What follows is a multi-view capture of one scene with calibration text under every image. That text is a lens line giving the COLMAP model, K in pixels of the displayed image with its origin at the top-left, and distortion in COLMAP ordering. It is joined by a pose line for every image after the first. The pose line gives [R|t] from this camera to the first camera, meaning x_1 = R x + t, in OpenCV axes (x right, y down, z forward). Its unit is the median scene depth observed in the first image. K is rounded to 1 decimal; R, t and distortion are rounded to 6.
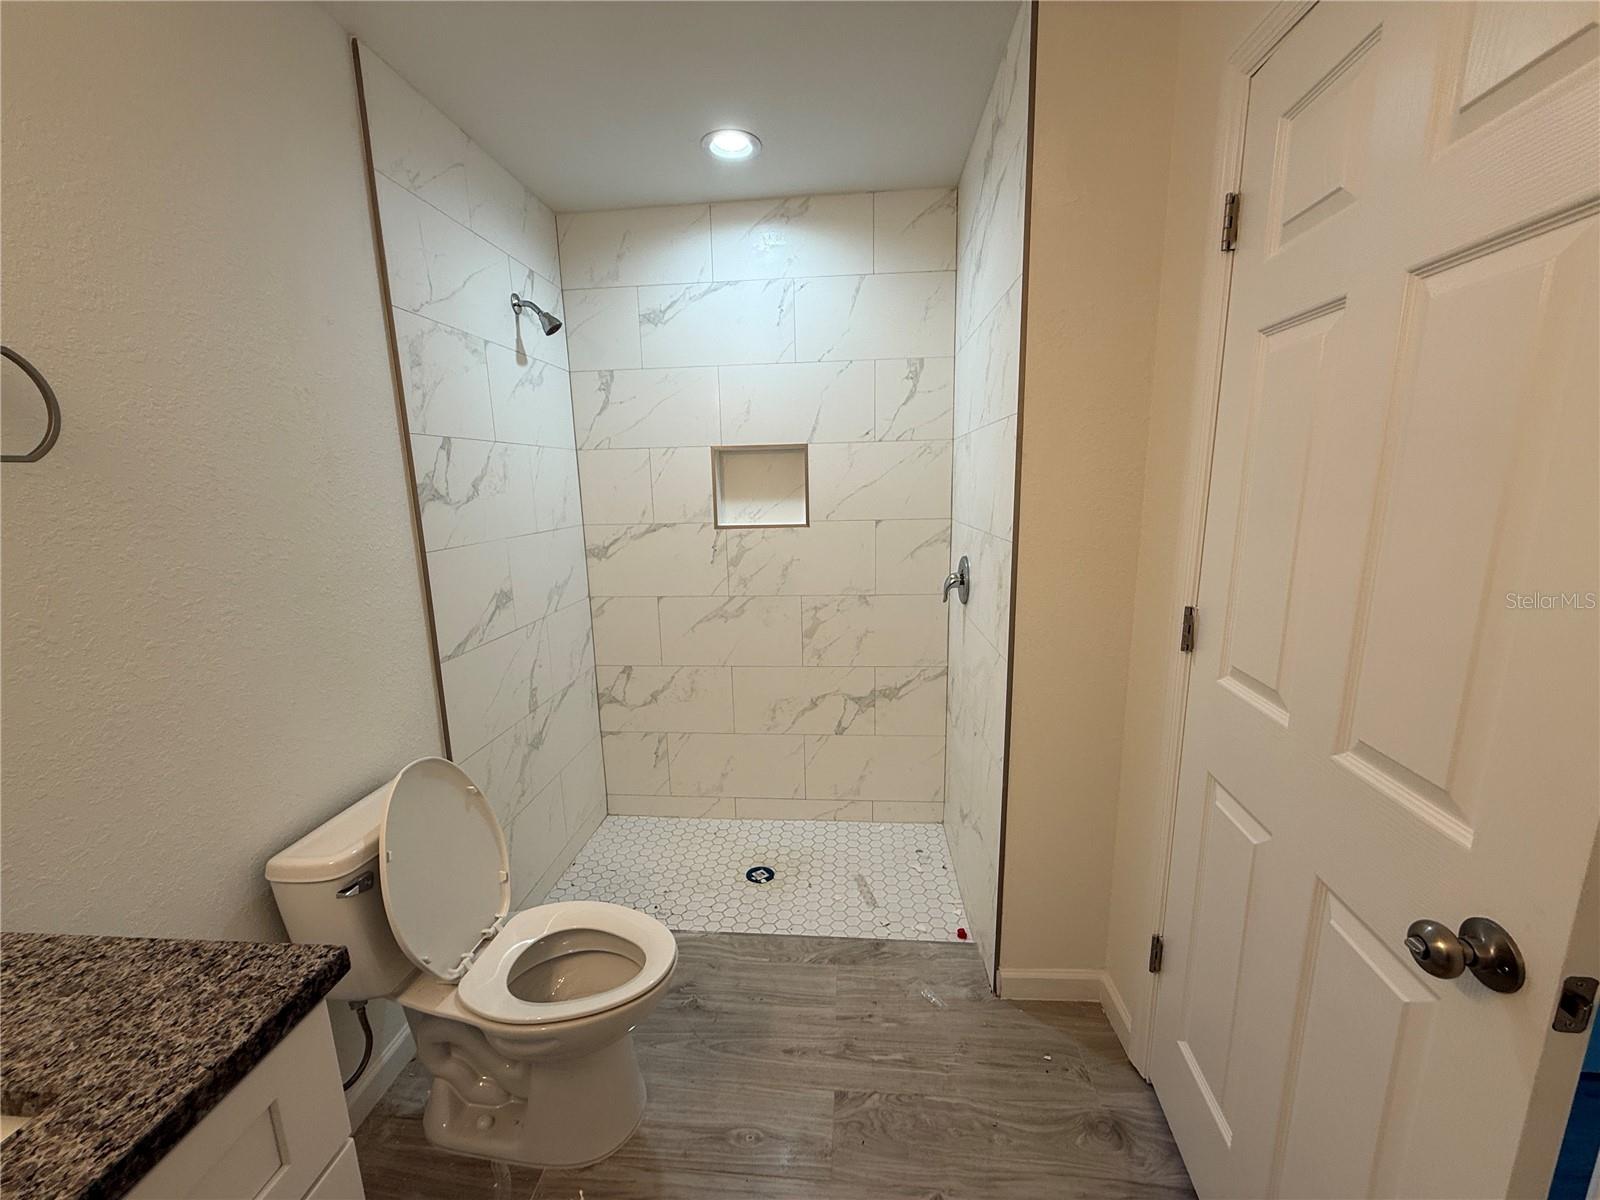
lens RADIAL K [[638.4, 0, 799.3], [0, 638.4, 602.4], [0, 0, 1]] dist [0.001045, 0.000395]
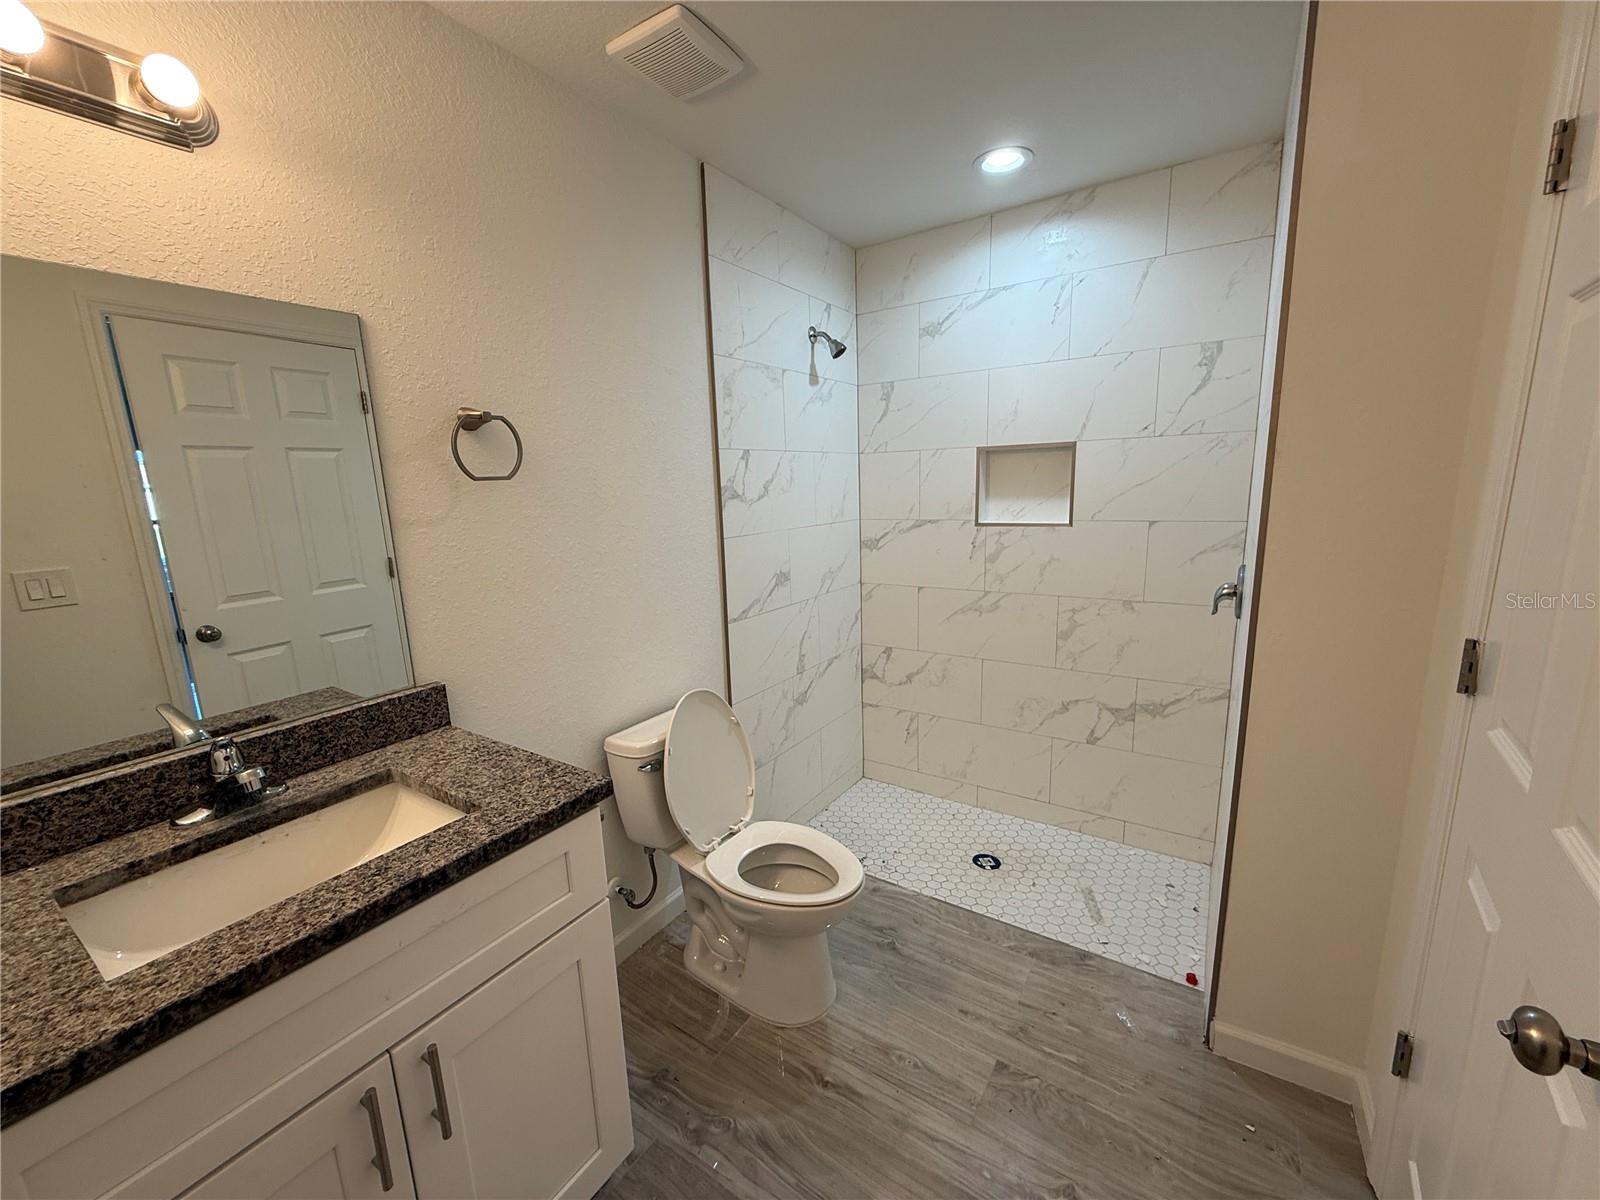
lens RADIAL K [[638.4, 0, 799.3], [0, 638.4, 602.4], [0, 0, 1]] dist [0.001045, 0.000395]
pose [[0.879704, 0.083056, -0.468211, 0.164757], [-0.078489, 0.996484, 0.029296, 0.002240], [0.468998, 0.010978, 0.883131, -0.081982]]
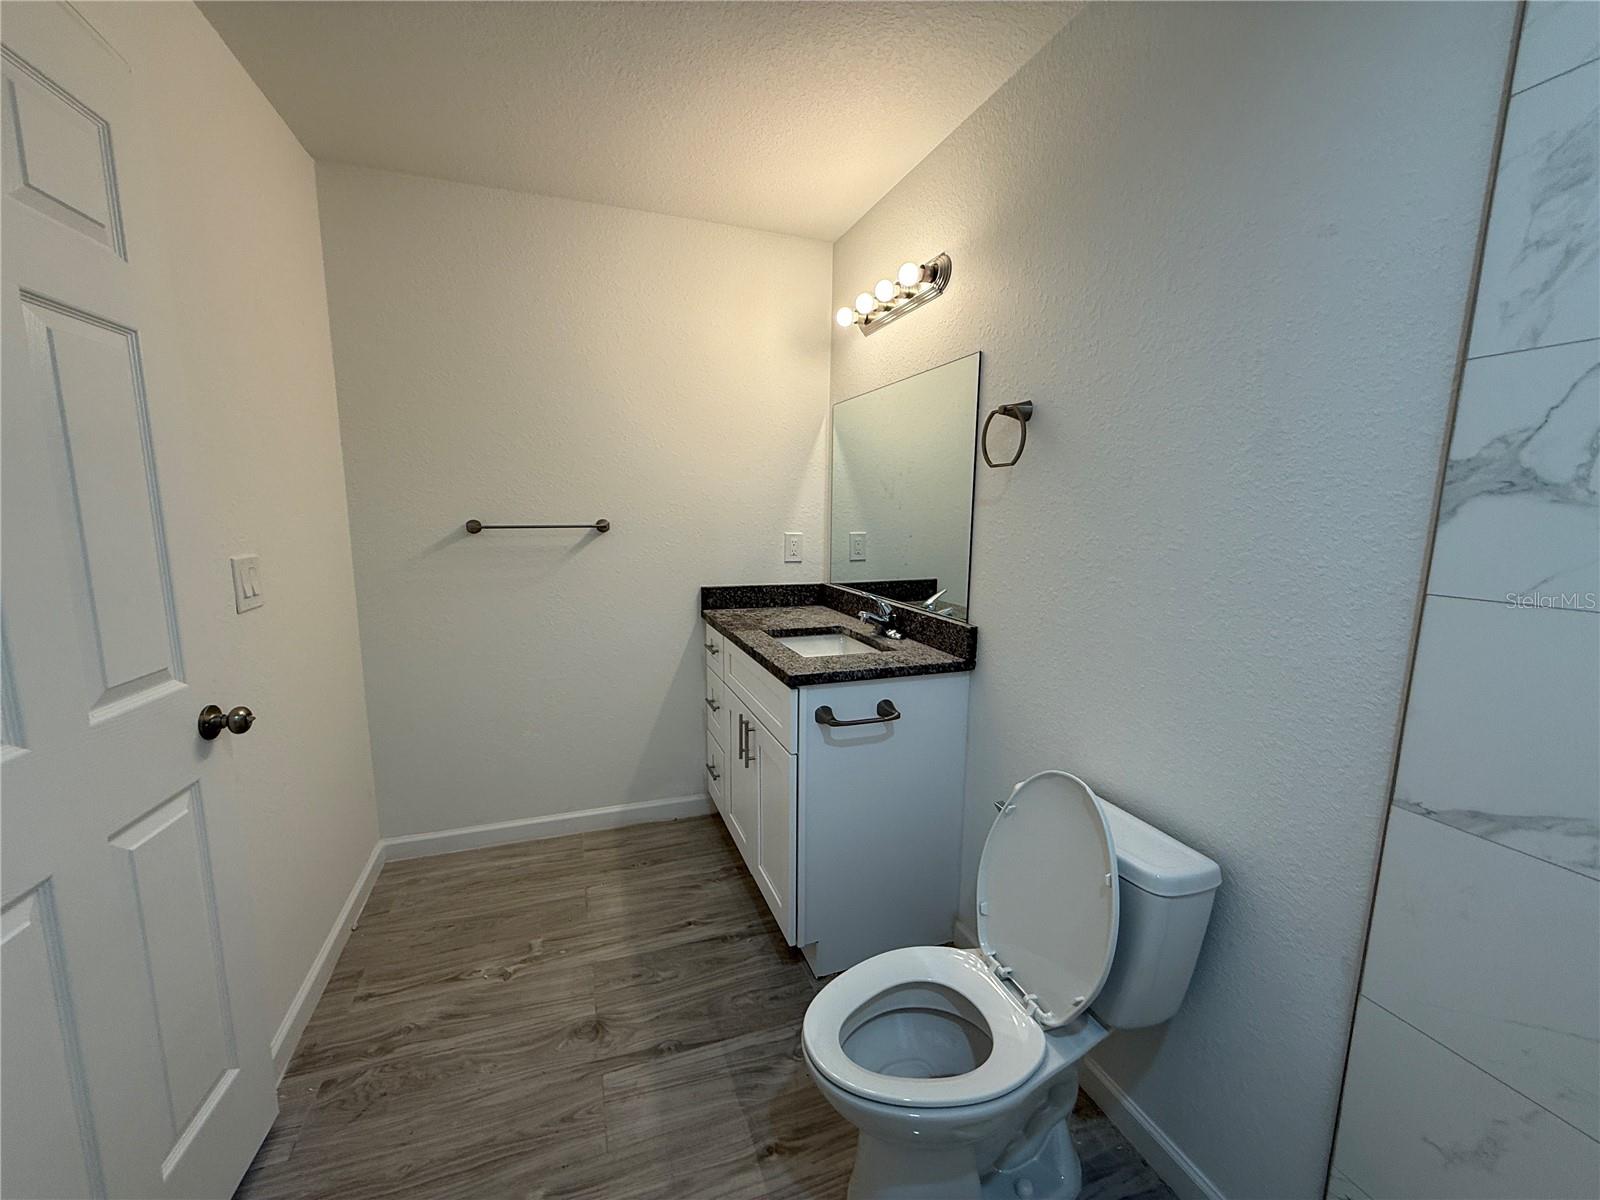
lens RADIAL K [[638.4, 0, 799.3], [0, 638.4, 602.4], [0, 0, 1]] dist [0.001045, 0.000395]
pose [[-0.907170, 0.076787, -0.413697, 0.081055], [-0.069701, 0.942198, 0.327728, -0.187689], [0.414950, 0.326140, -0.849382, 1.122910]]
